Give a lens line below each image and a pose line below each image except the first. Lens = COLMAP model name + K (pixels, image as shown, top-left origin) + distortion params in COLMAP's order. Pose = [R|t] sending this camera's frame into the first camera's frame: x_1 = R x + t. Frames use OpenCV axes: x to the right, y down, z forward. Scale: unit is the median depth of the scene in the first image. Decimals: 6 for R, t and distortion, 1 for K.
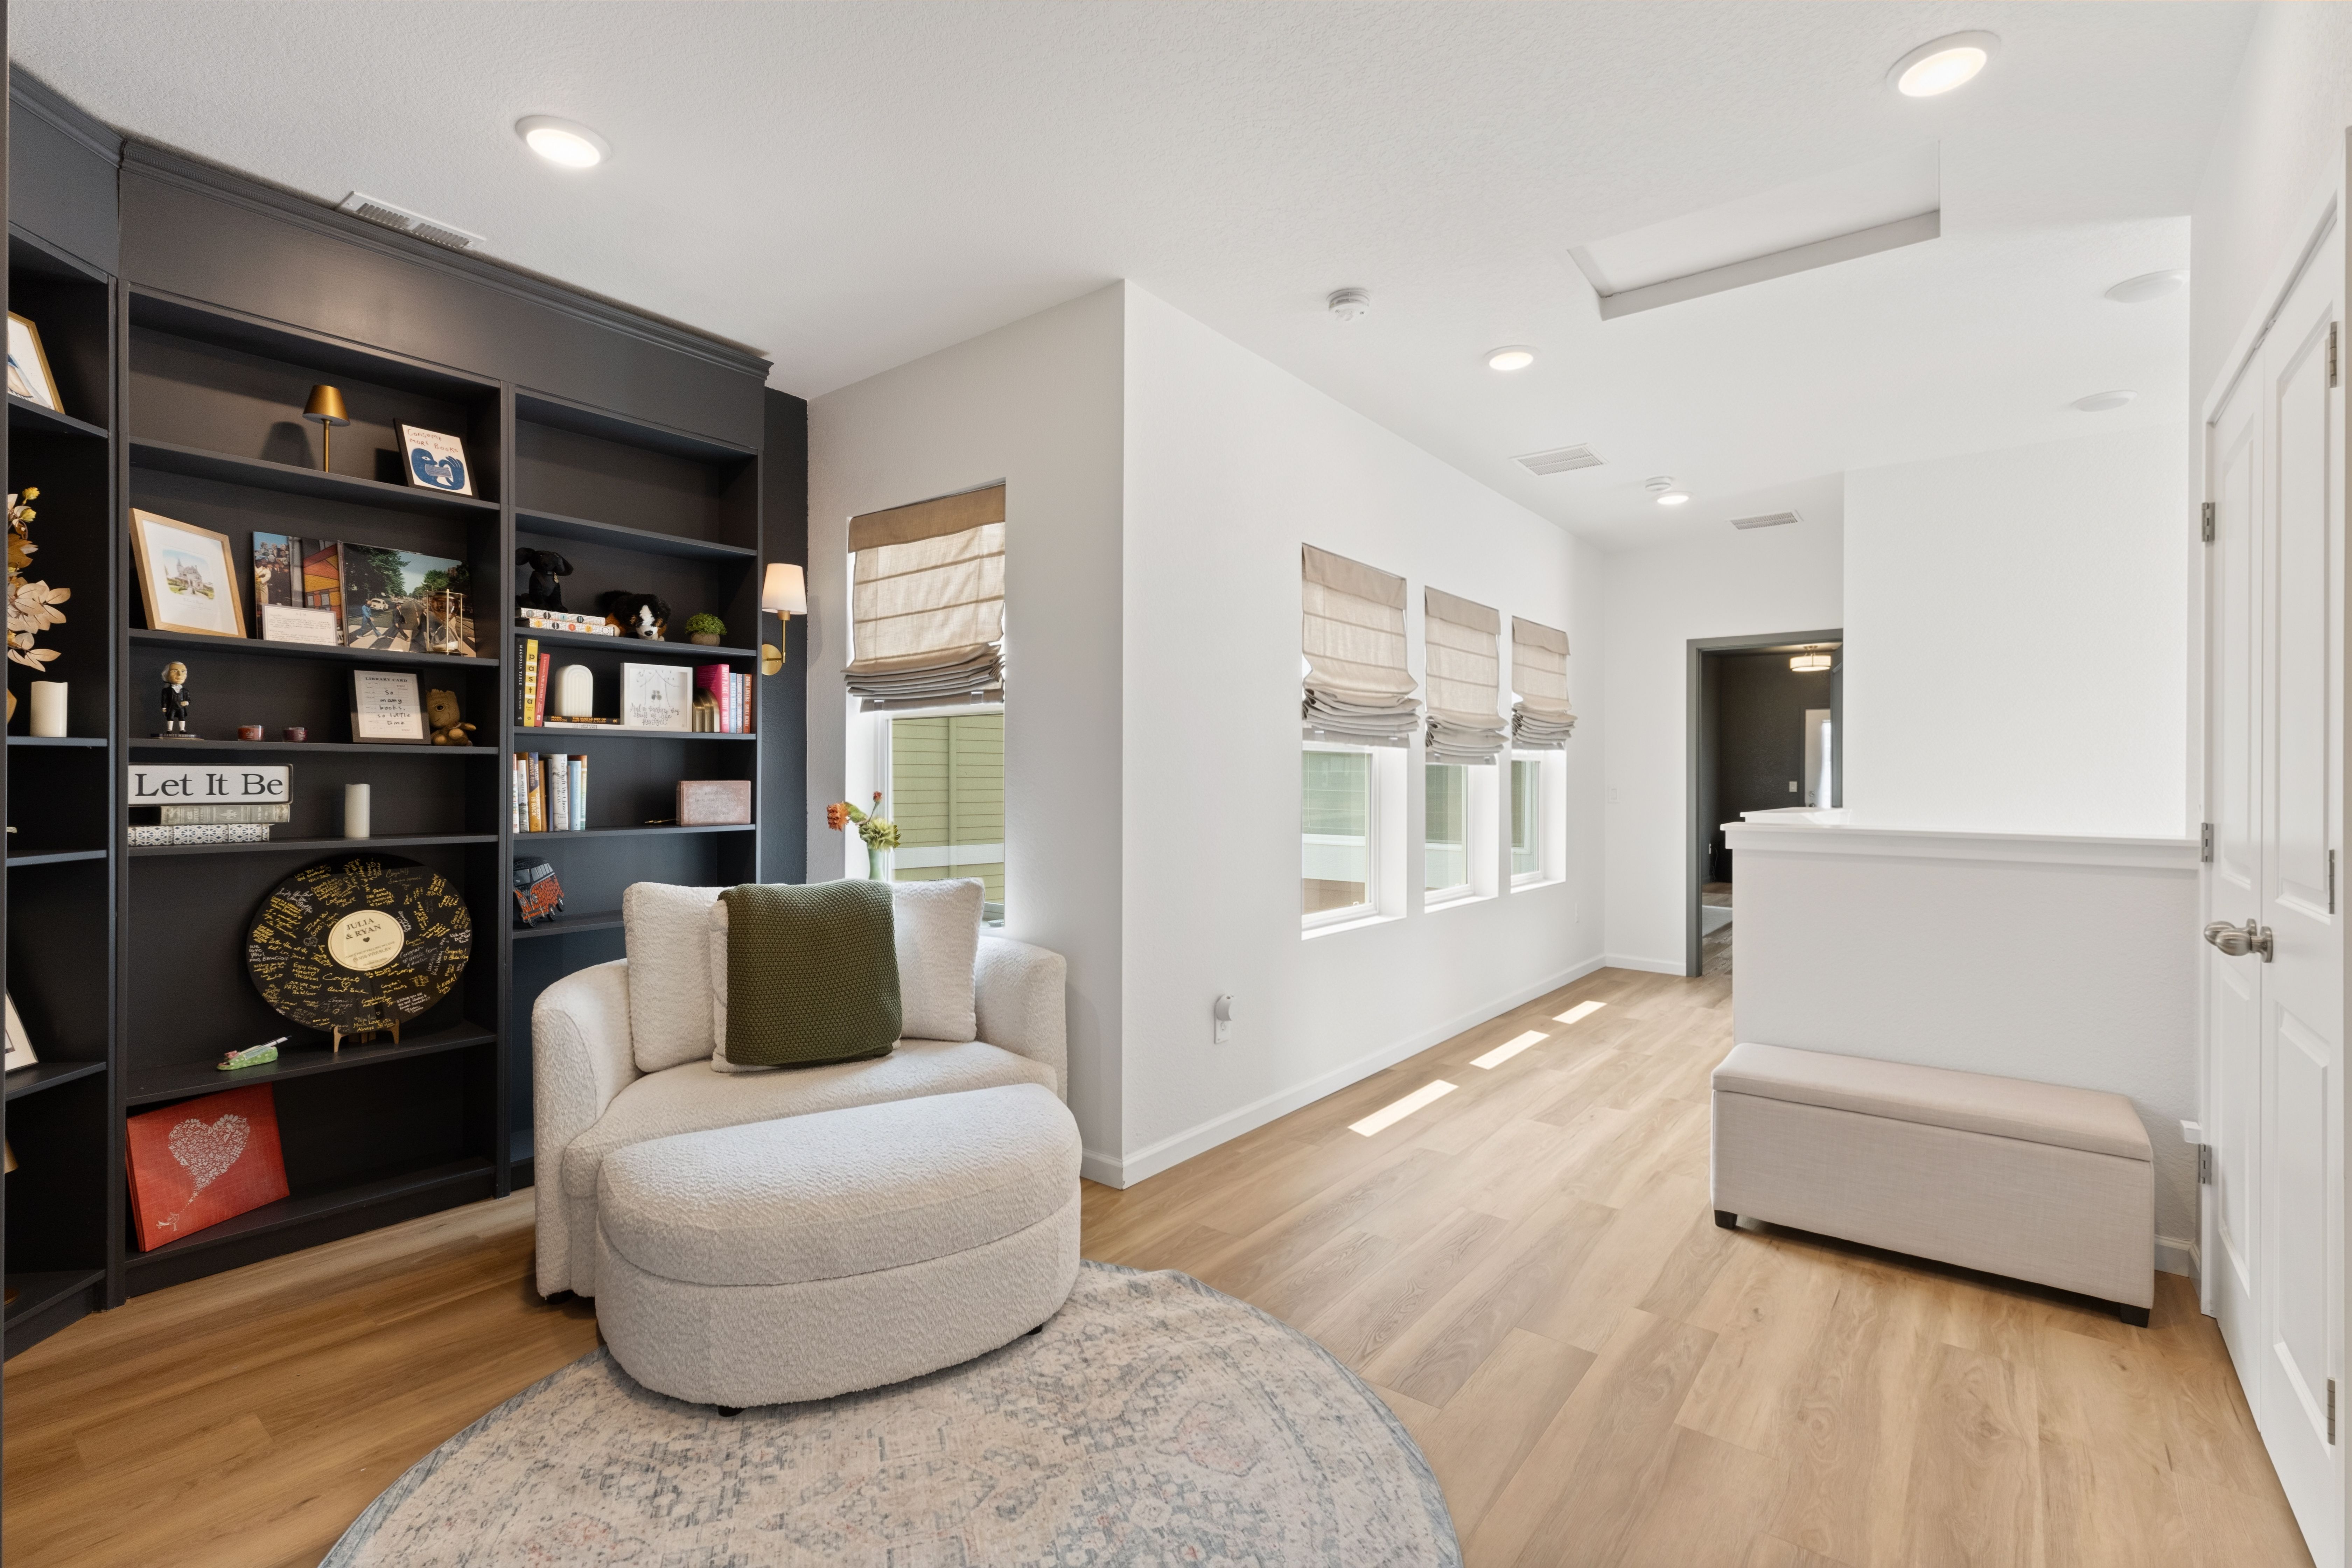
lens RADIAL K [[1061.3, 0, 1163.1], [0, 1061.3, 781.9], [0, 0, 1]] dist [0.006984, -0.000128]
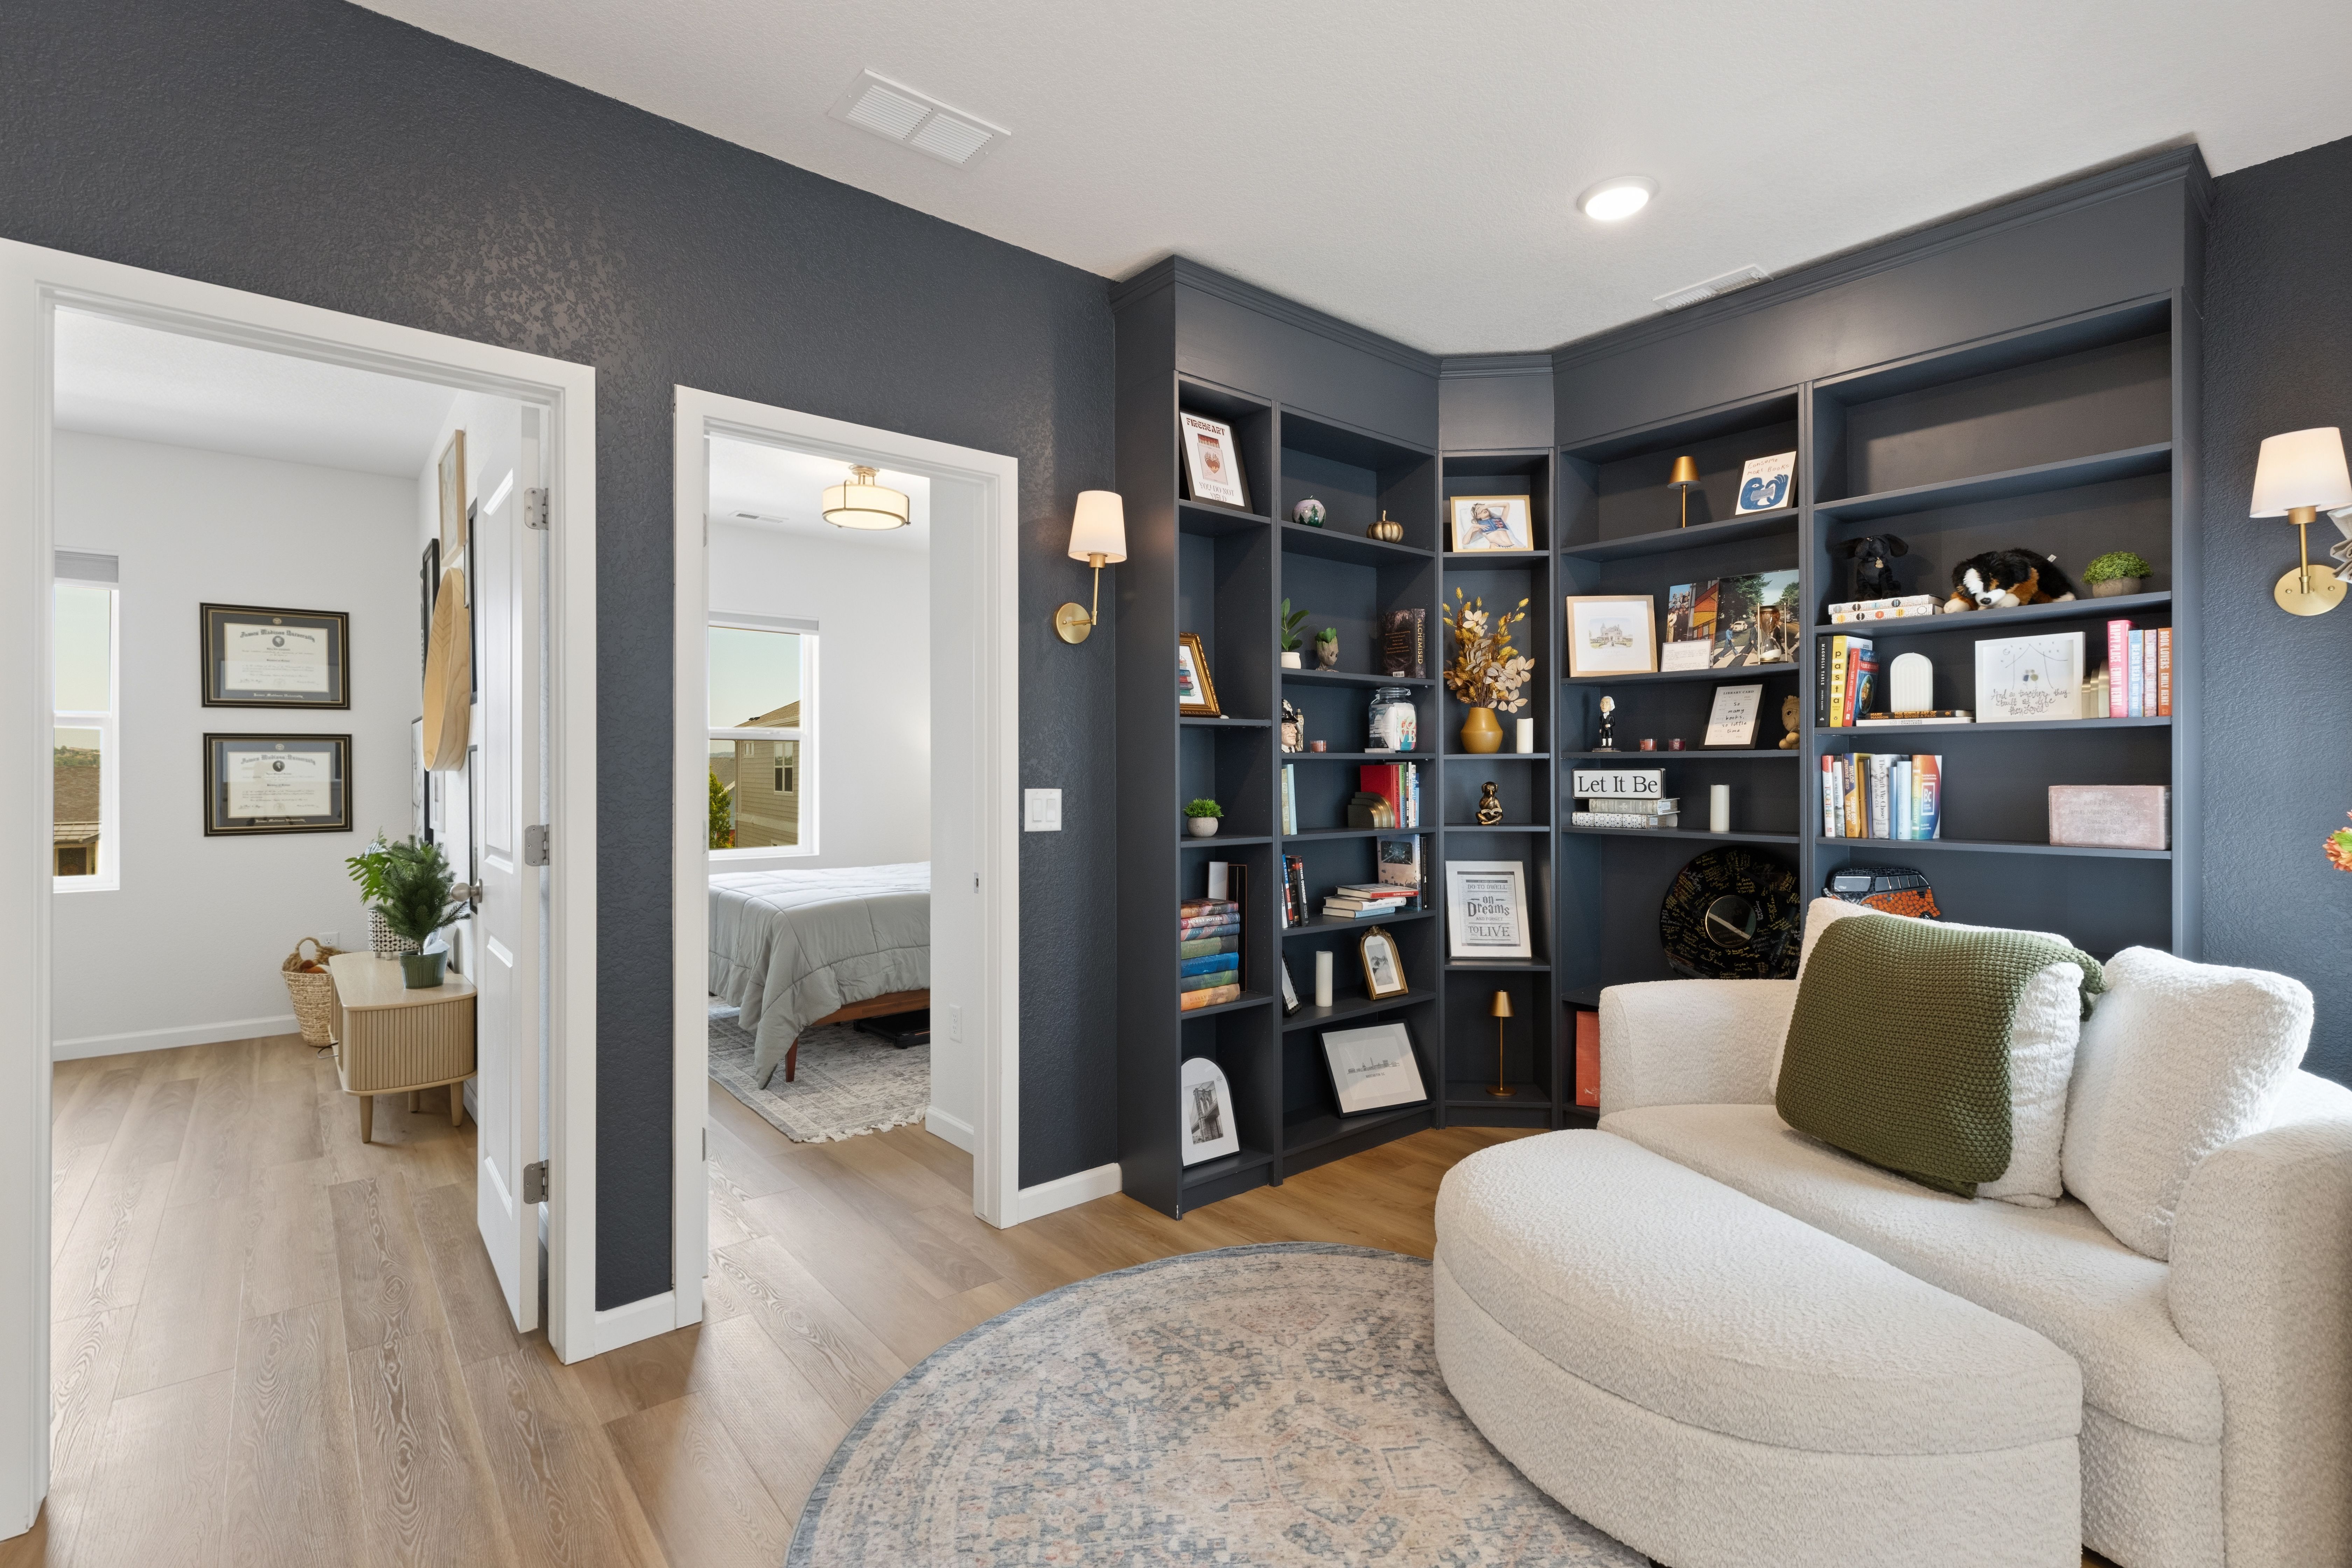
lens RADIAL K [[1061.3, 0, 1162.1], [0, 1061.3, 775.5], [0, 0, 1]] dist [0.006984, -0.000128]
pose [[-0.208410, 0.000090, -0.978041, 0.507762], [-0.005292, 0.999985, 0.001220, -0.006531], [0.978027, 0.005430, -0.208407, 0.653259]]
